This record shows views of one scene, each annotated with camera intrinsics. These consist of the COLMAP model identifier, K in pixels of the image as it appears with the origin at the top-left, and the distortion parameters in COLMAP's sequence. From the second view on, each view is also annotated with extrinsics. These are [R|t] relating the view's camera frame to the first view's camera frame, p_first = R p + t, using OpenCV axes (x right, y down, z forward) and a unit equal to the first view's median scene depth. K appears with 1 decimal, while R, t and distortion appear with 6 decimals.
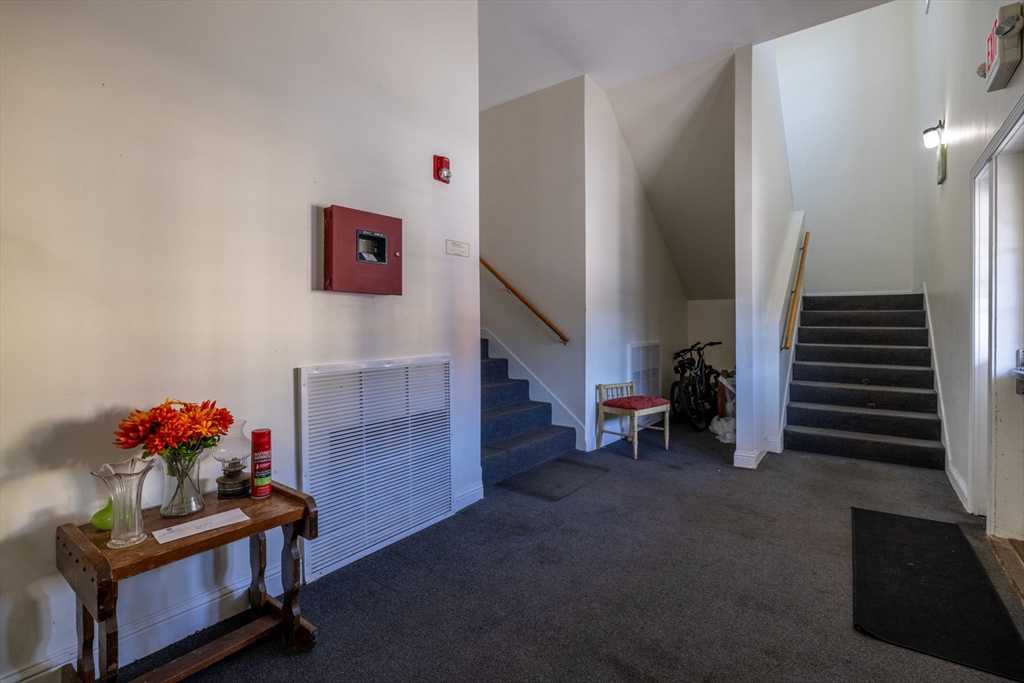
lens RADIAL K [[476.0, 0, 513.4], [0, 476.0, 337.8], [0, 0, 1]] dist [-0.000360, -0.000502]
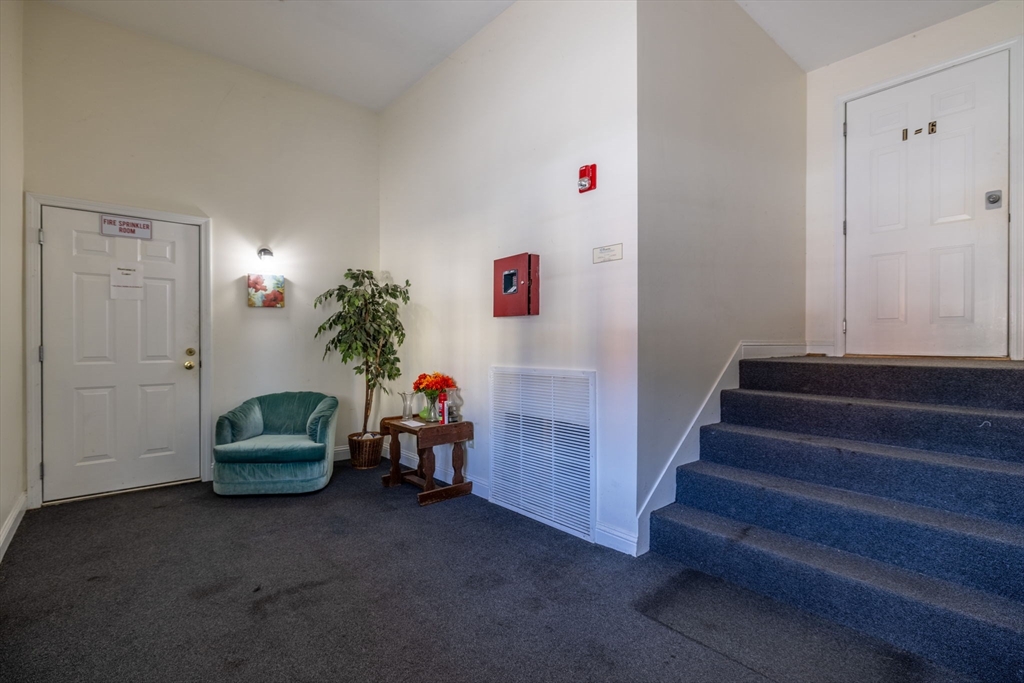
lens RADIAL K [[476.0, 0, 513.4], [0, 476.0, 337.8], [0, 0, 1]] dist [-0.000360, -0.000502]
pose [[-0.217043, 0.003511, -0.976156, 0.876705], [-0.008996, 0.999944, 0.005597, -0.035252], [0.976121, 0.009996, -0.217000, 1.124157]]
